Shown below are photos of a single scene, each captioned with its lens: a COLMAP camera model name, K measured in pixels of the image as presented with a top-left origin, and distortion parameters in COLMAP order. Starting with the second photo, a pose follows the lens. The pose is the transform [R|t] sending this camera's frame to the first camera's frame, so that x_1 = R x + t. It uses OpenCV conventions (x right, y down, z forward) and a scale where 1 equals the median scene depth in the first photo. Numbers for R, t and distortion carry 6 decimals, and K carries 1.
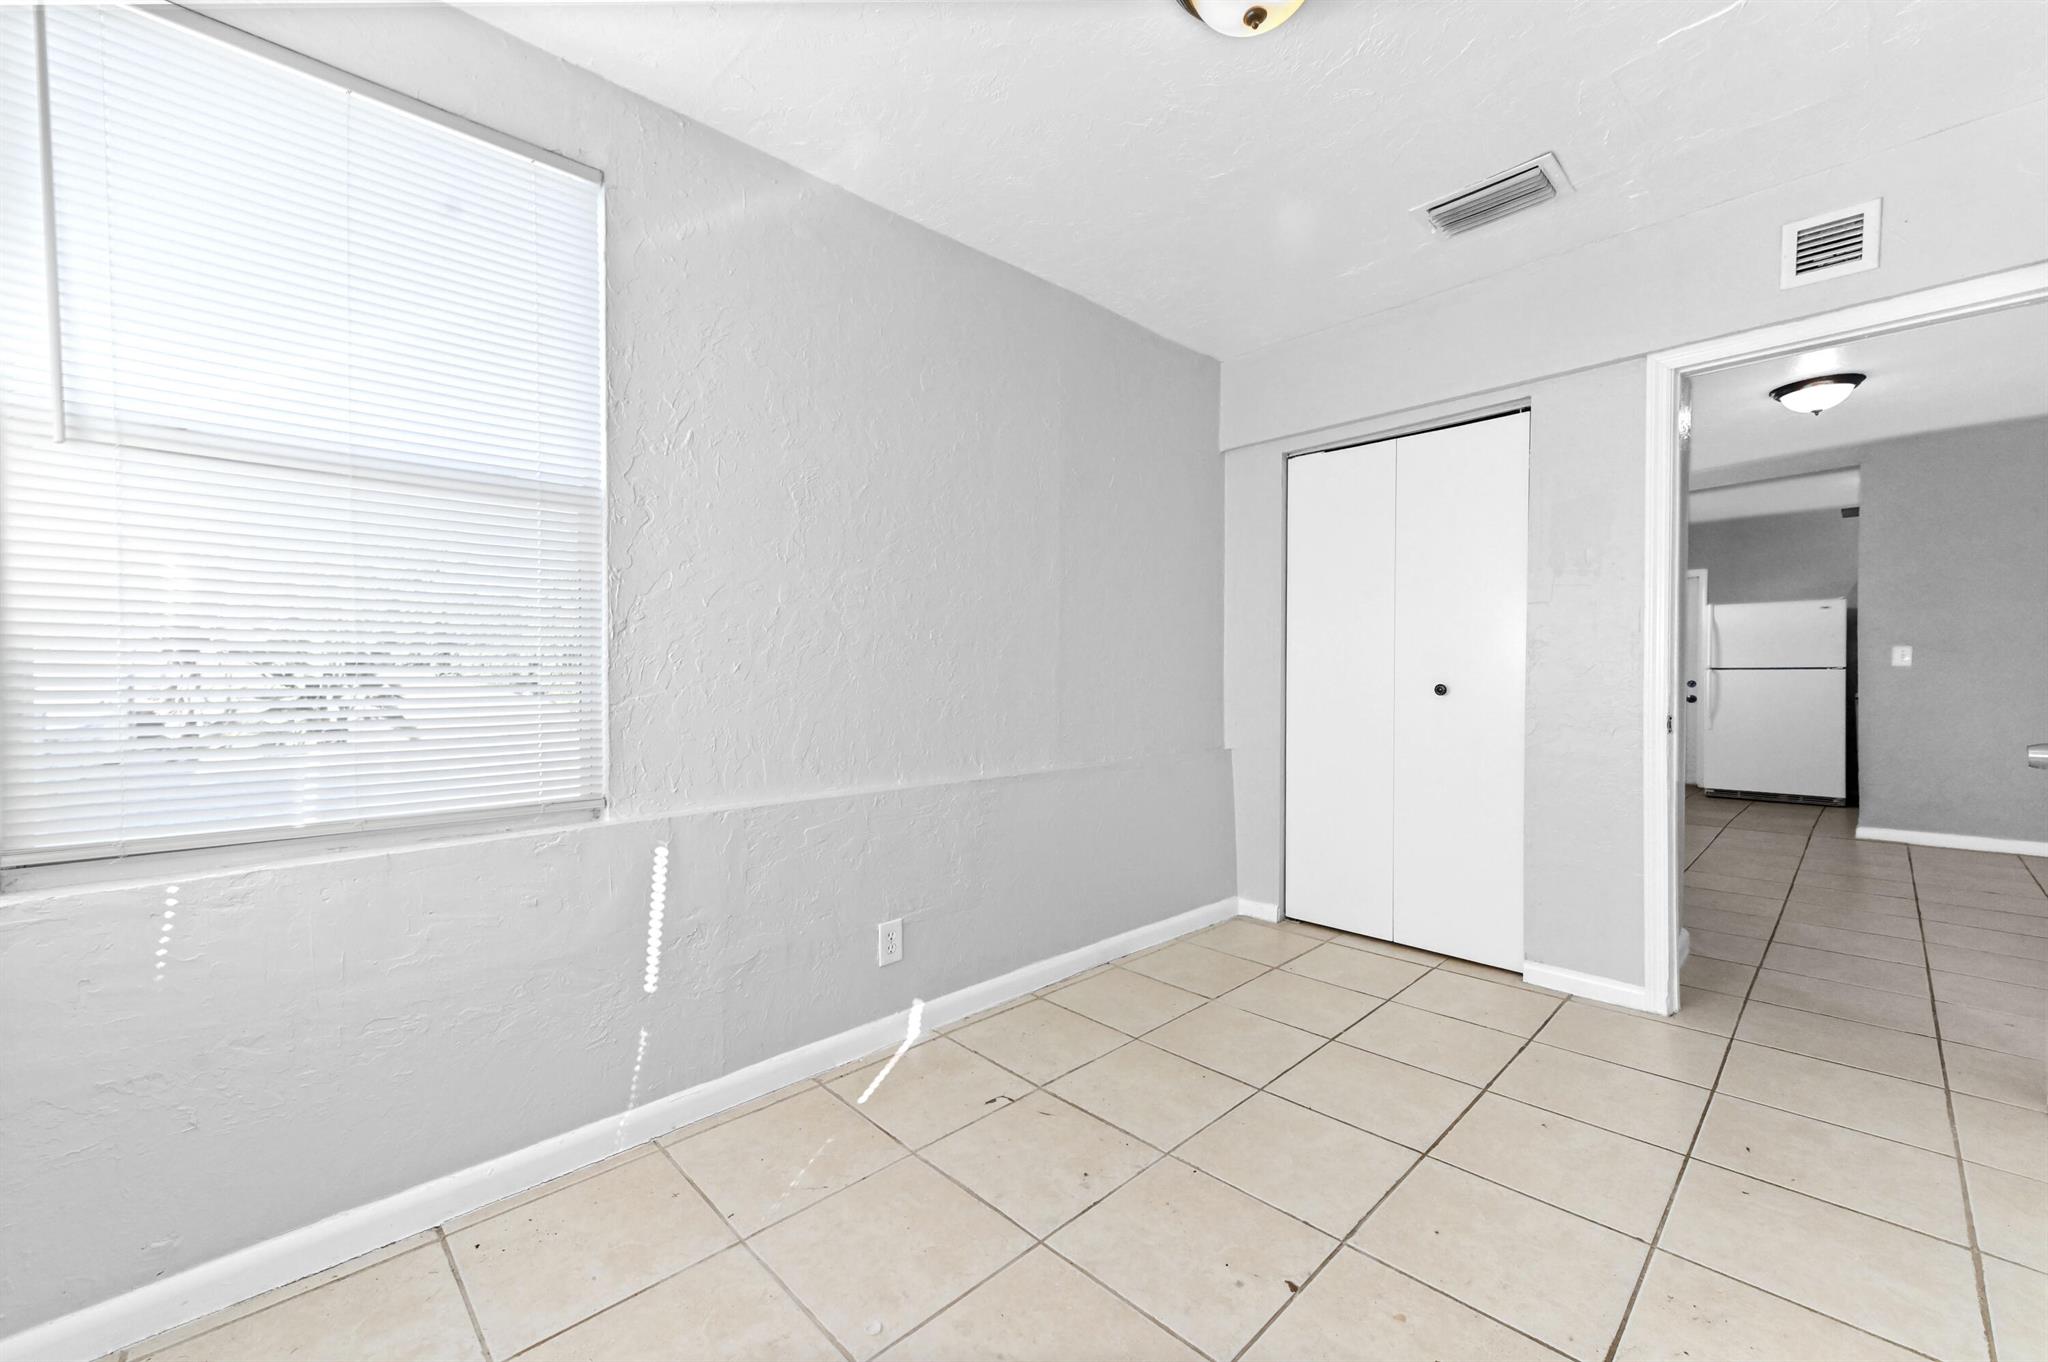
lens RADIAL K [[821.7, 0, 1011.4], [0, 821.7, 679.8], [0, 0, 1]] dist [0.012064, -0.001049]
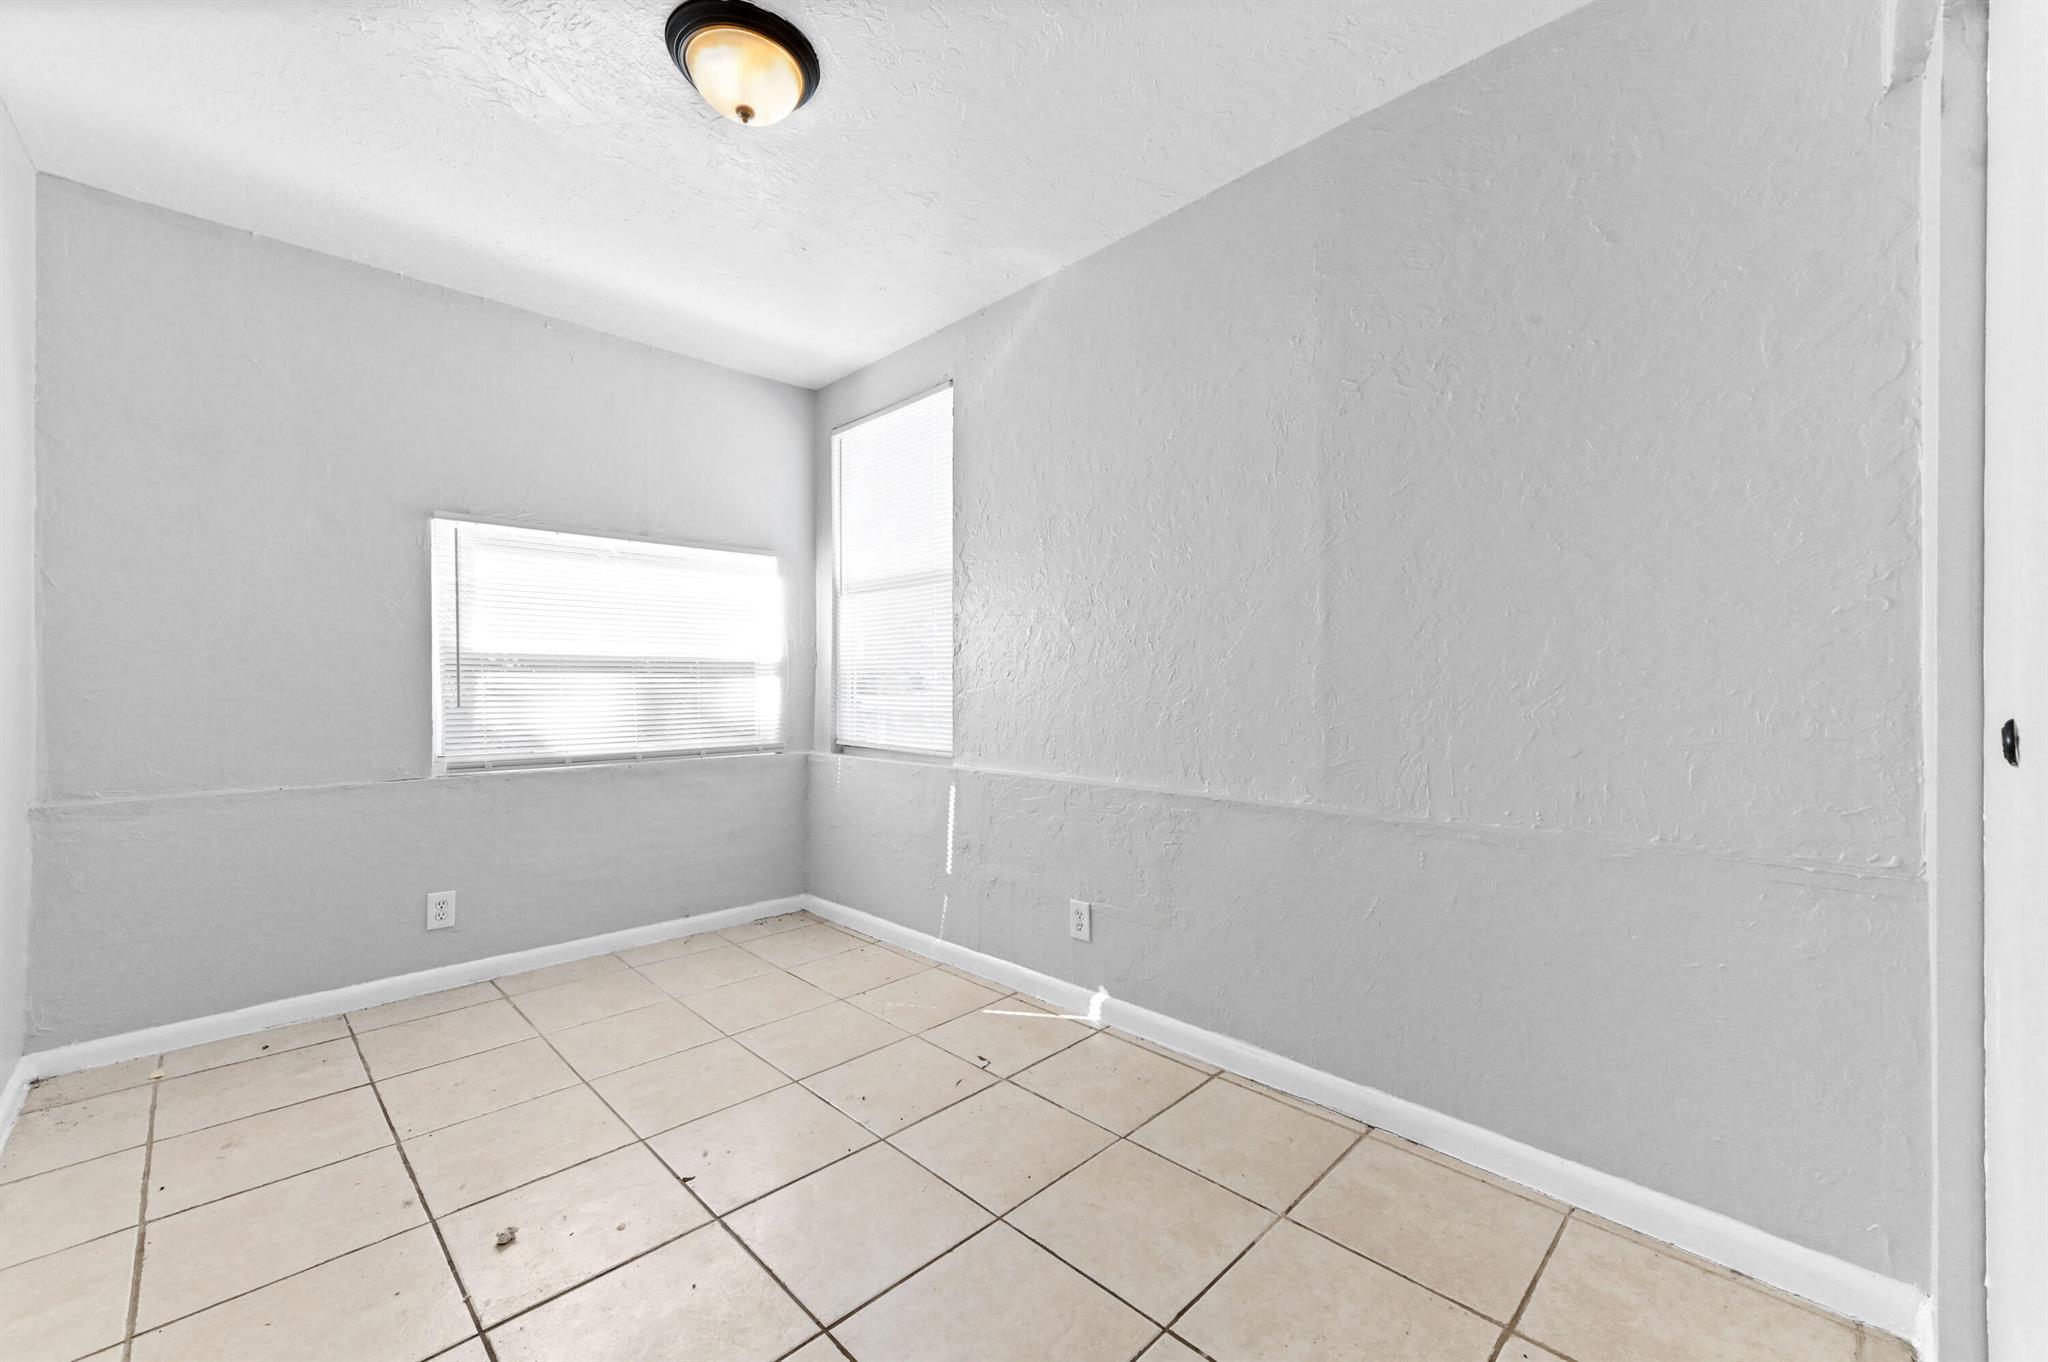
lens RADIAL K [[821.7, 0, 1011.5], [0, 821.7, 680.9], [0, 0, 1]] dist [0.012064, -0.001049]
pose [[0.014630, 0.004922, -0.999881, 0.997320], [-0.006306, 0.999968, 0.004830, -0.007924], [0.999873, 0.006234, 0.014661, 0.929060]]
